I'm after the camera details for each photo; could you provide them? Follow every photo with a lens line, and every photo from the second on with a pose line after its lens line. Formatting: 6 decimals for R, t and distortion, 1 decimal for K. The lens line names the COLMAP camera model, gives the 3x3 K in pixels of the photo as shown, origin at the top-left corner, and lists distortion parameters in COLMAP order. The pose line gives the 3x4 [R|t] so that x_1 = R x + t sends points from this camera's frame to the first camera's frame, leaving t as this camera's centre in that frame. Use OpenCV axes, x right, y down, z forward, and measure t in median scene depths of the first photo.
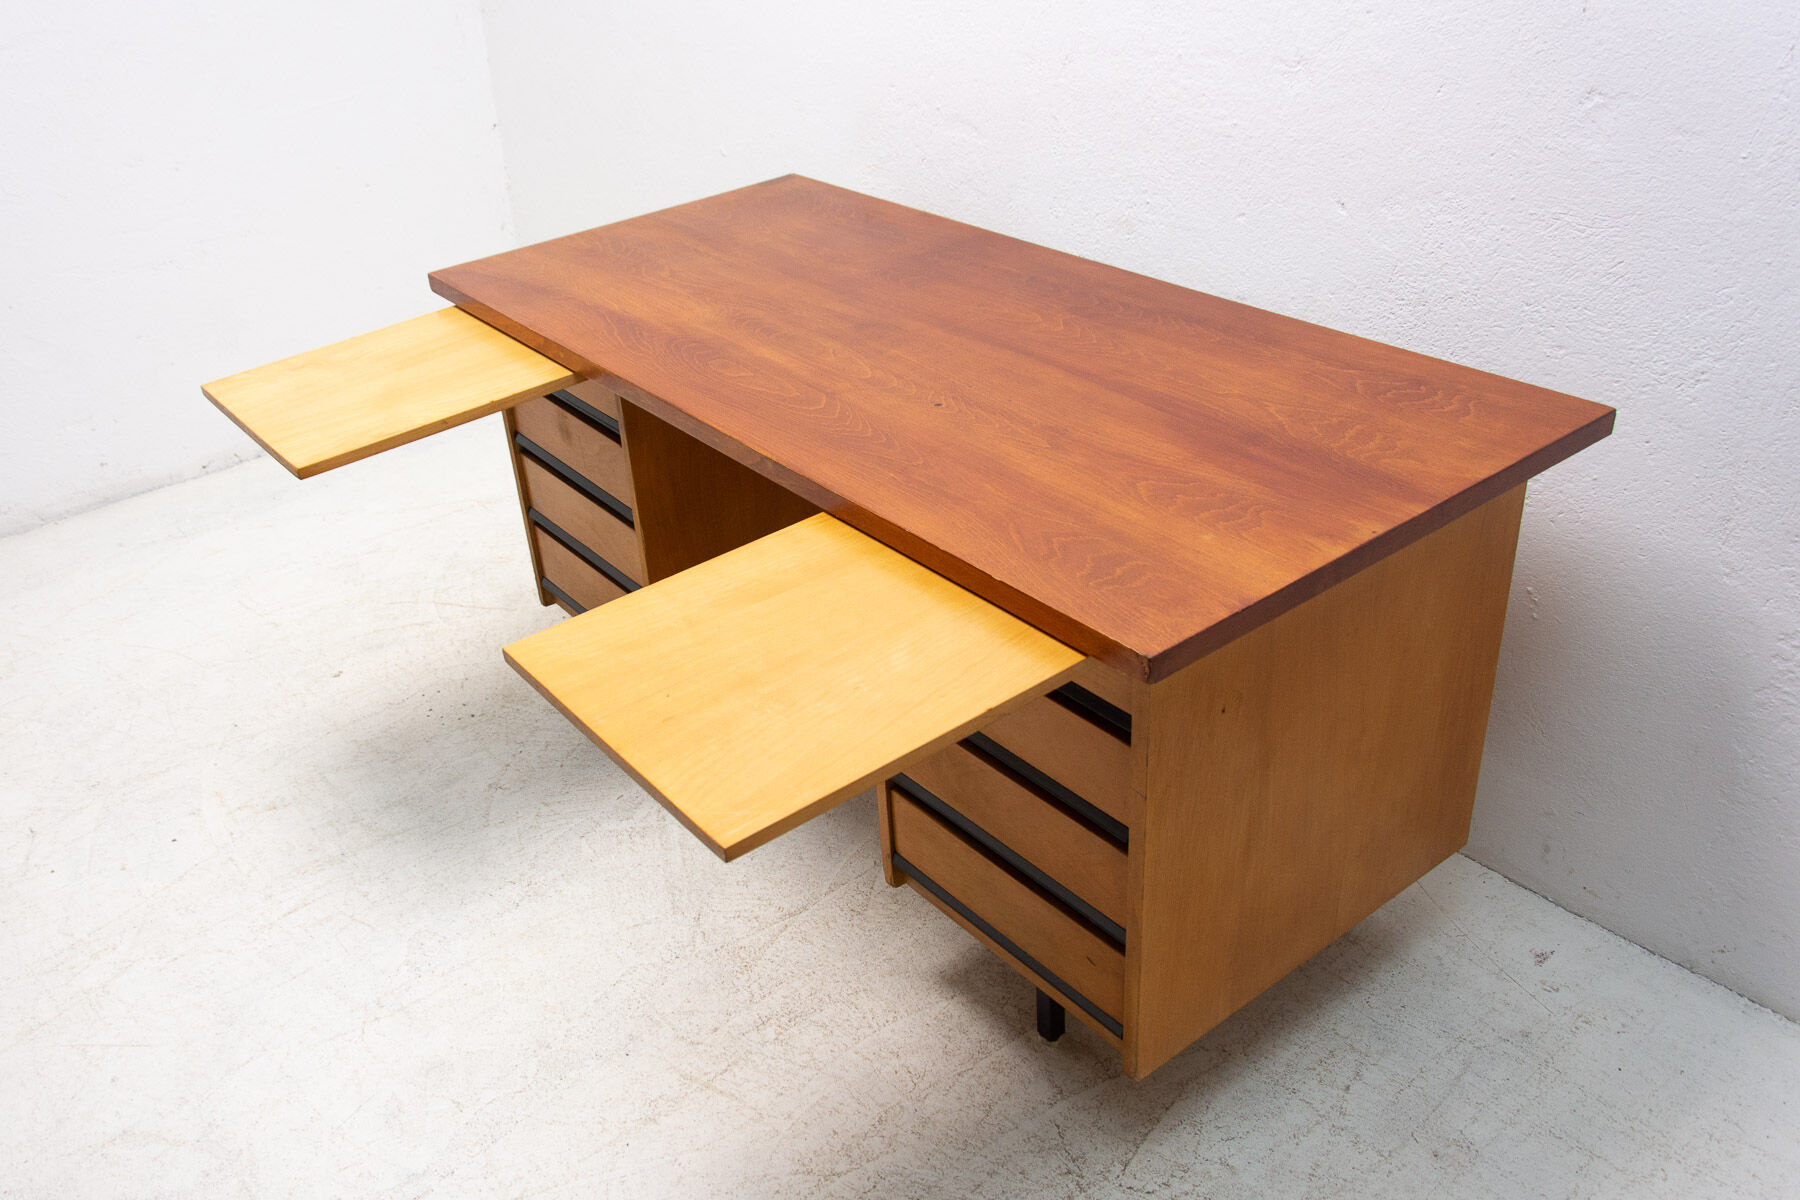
lens RADIAL K [[1529.7, 0, 795.3], [0, 1529.7, 628.2], [0, 0, 1]] dist [-0.006526, 0.008035]
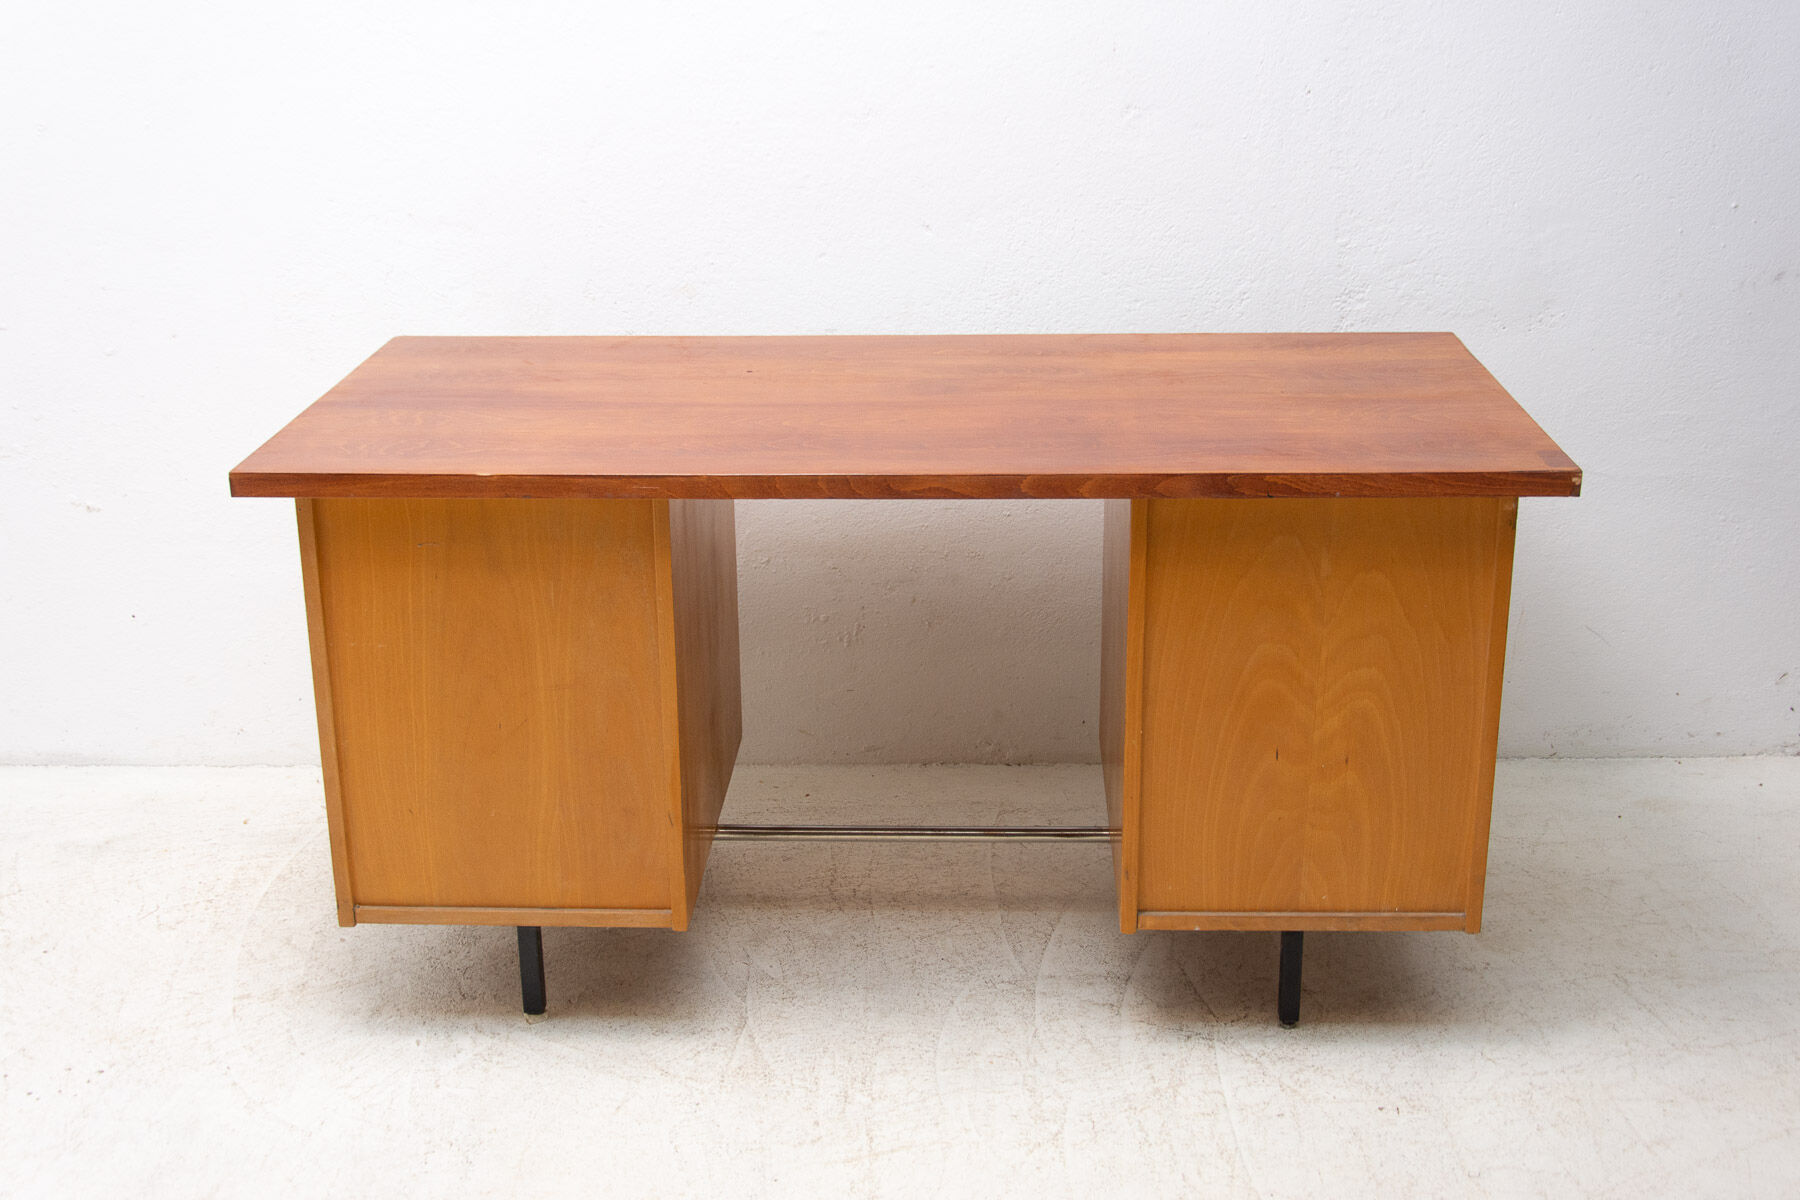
lens RADIAL K [[2167.3, 0, 922.0], [0, 2167.3, 597.9], [0, 0, 1]] dist [-0.024169, 0.018307]
pose [[0.611235, -0.211415, 0.762690, -0.973067], [0.371253, 0.927653, -0.040388, 0.049861], [-0.698972, 0.307838, 0.645502, 0.028261]]
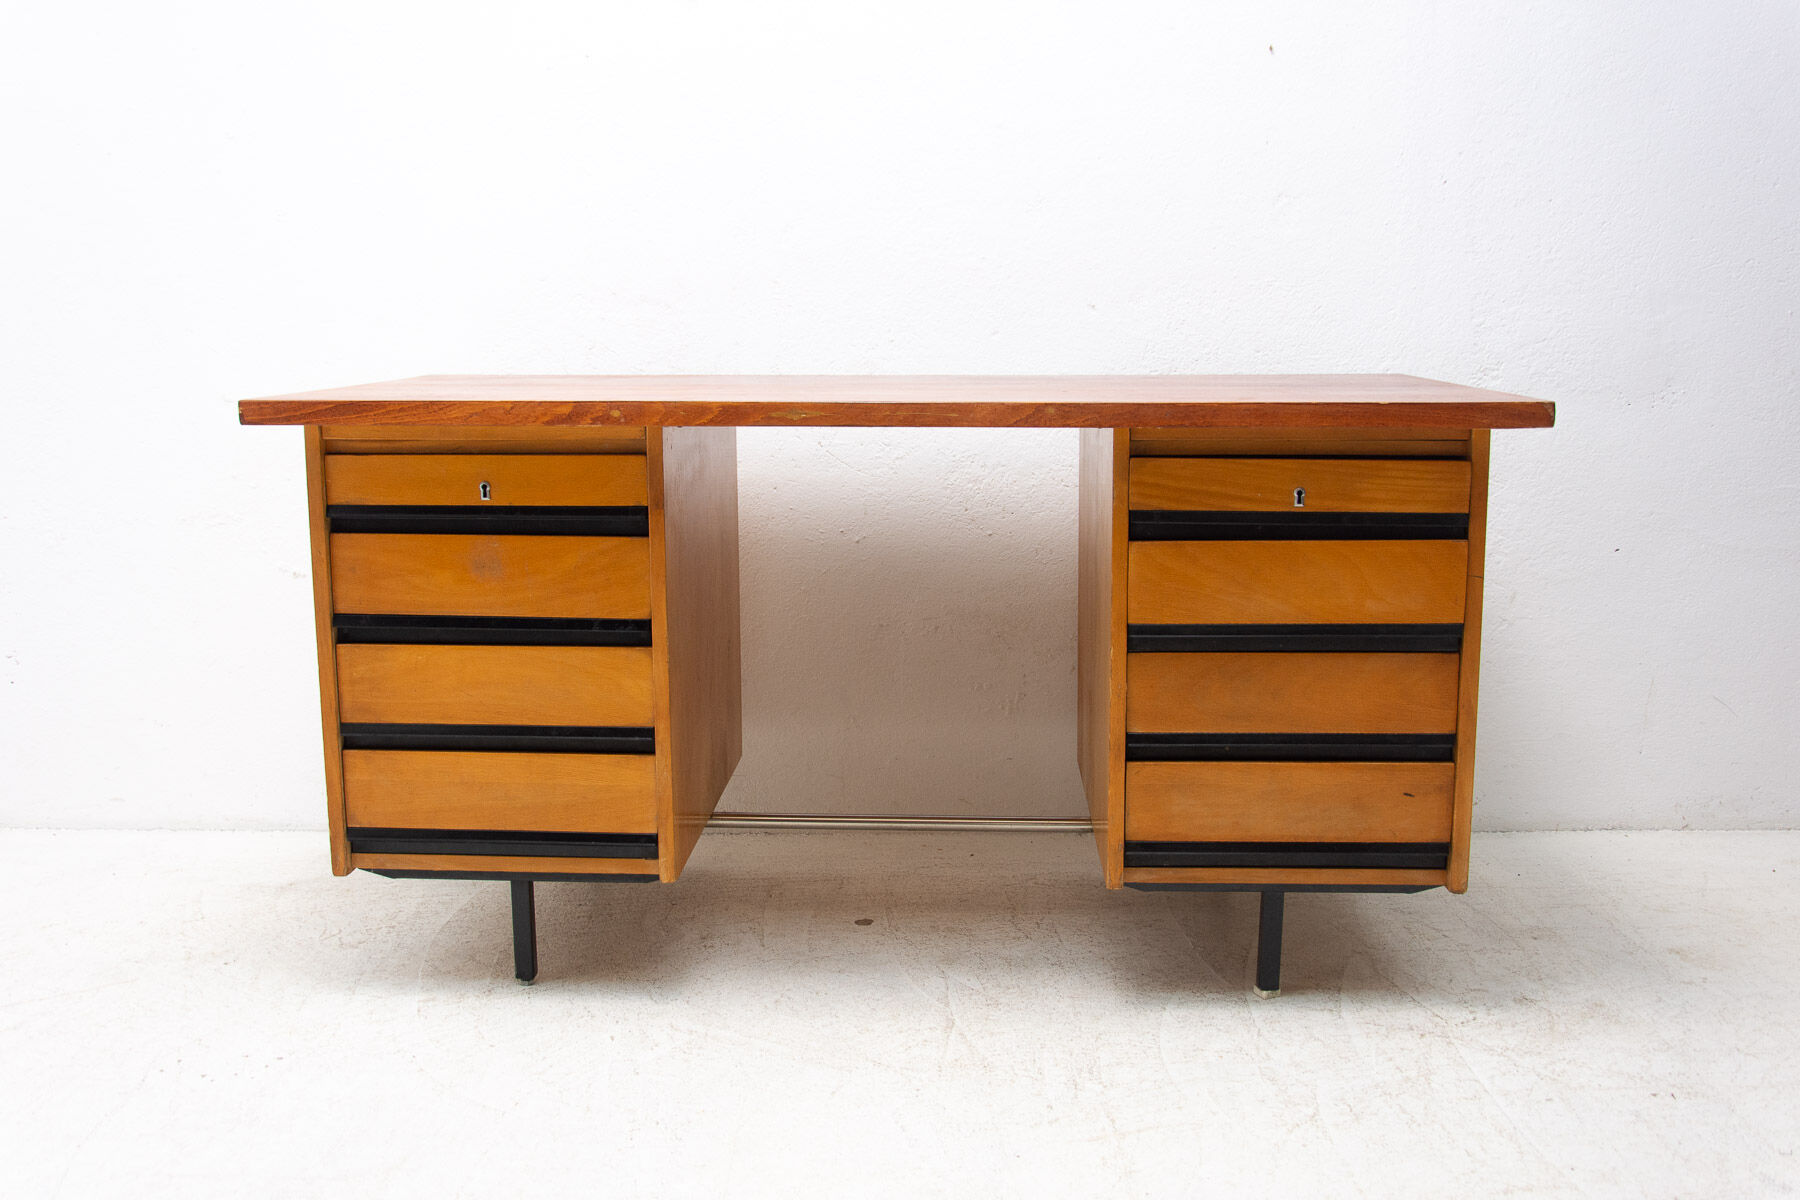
lens RADIAL K [[1702.6, 0, 900.0], [0, 1702.6, 600.0], [0, 0, 1]] dist [-0.029335, 0.025380]
pose [[0.615287, -0.053686, 0.786473, -0.863184], [0.365357, 0.903475, -0.224159, 0.198286], [-0.698525, 0.425265, 0.575511, 0.416307]]
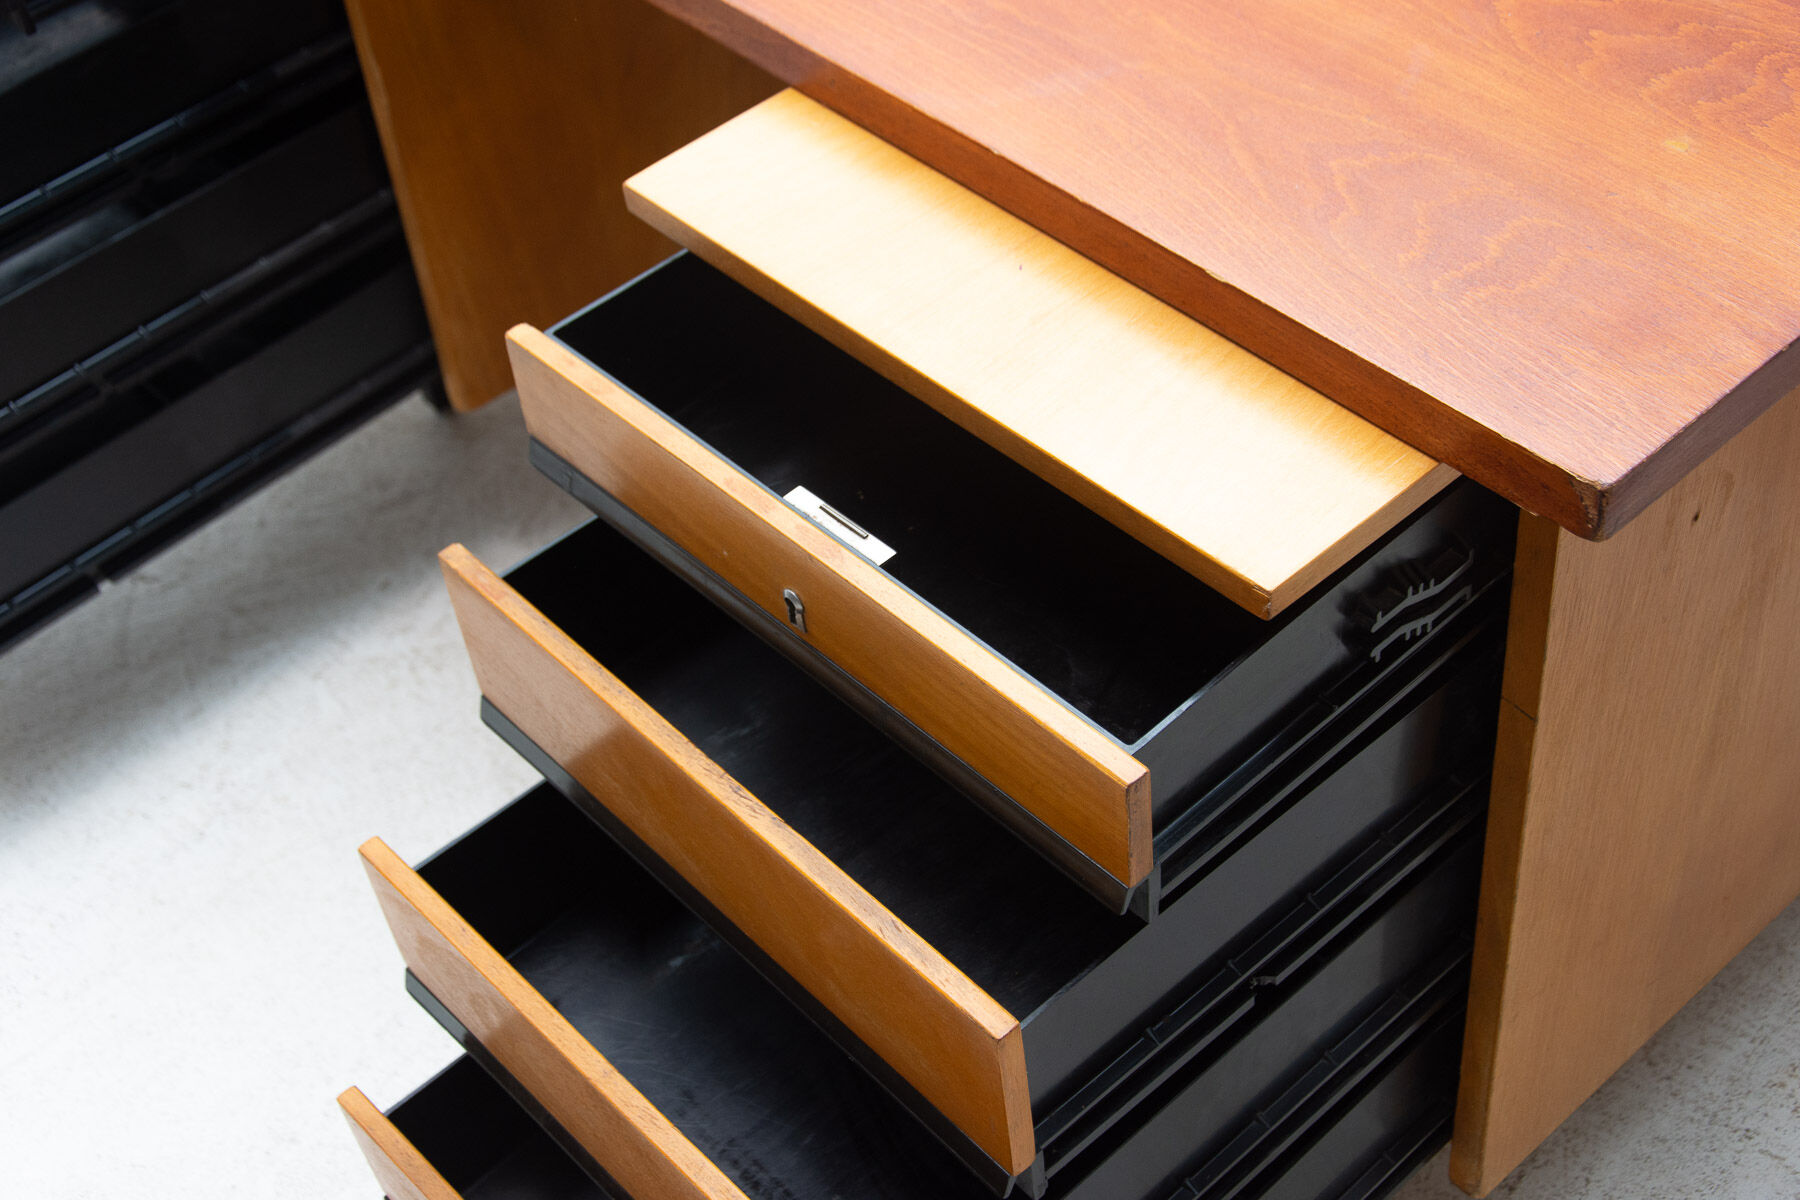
lens RADIAL K [[2595.0, 0, 893.3], [0, 2595.0, 605.9], [0, 0, 1]] dist [-0.018390, 0.034707]
pose [[0.994459, -0.071968, 0.076623, -0.018113], [0.053101, 0.972981, 0.224696, -0.083462], [-0.090724, -0.219382, 0.971412, 0.197736]]
